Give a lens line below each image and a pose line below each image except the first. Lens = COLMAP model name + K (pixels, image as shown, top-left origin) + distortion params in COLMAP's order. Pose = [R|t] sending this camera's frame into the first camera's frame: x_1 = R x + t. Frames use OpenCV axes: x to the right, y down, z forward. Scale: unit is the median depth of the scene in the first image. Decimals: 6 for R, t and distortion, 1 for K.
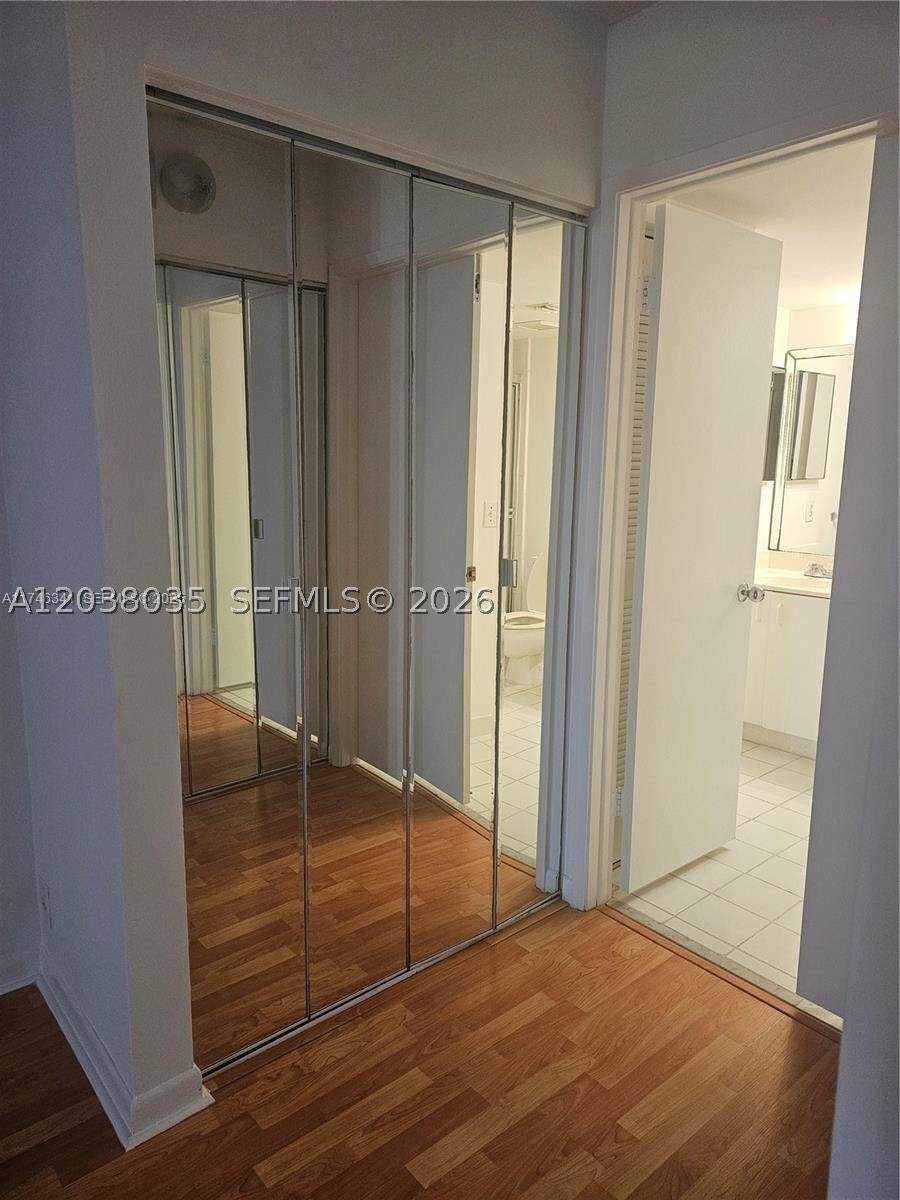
lens RADIAL K [[807.6, 0, 448.9], [0, 807.6, 602.4], [0, 0, 1]] dist [0.067339, -0.050802]
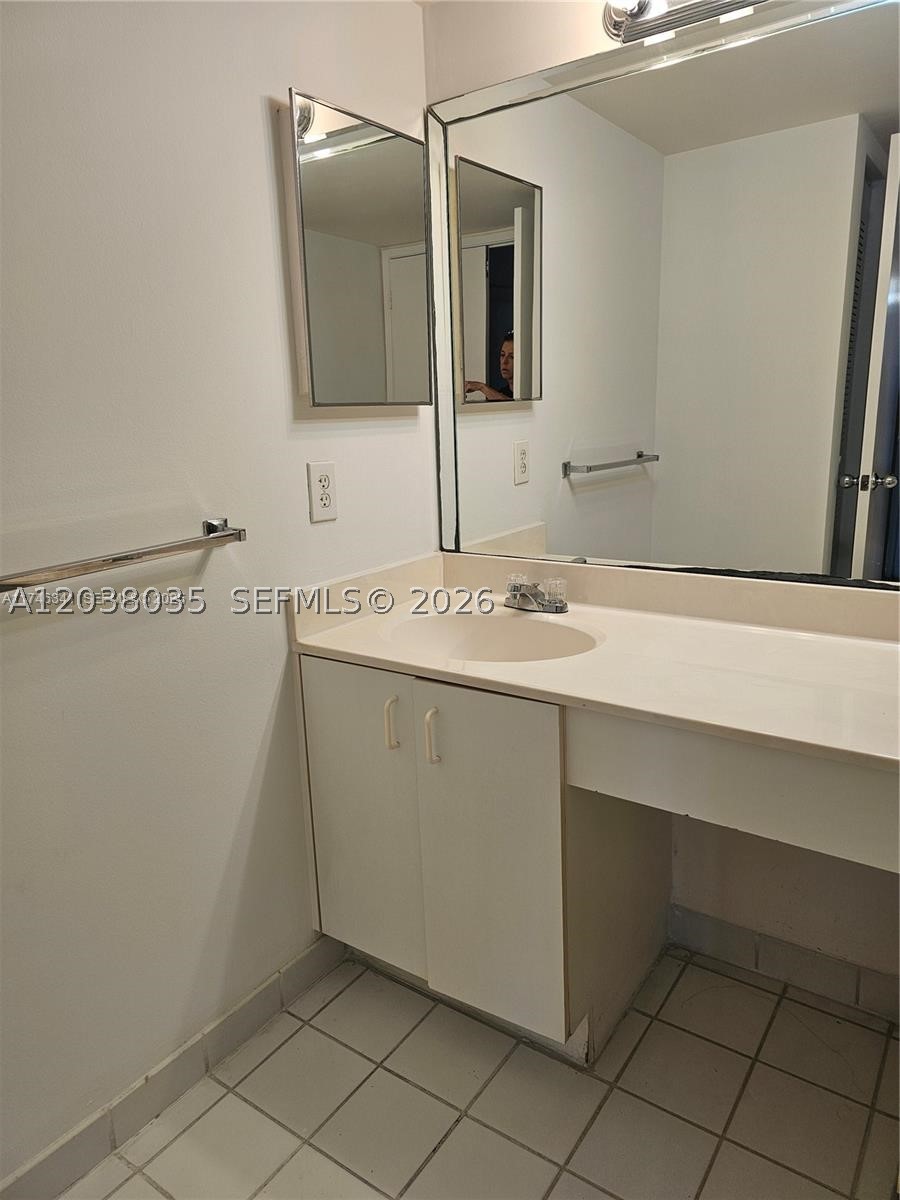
lens RADIAL K [[807.6, 0, 448.9], [0, 807.6, 602.4], [0, 0, 1]] dist [0.067339, -0.050802]
pose [[0.968676, -0.099051, 0.227717, 0.288255], [0.083508, 0.993533, 0.076928, -0.071951], [-0.233864, -0.055502, 0.970684, 0.535576]]
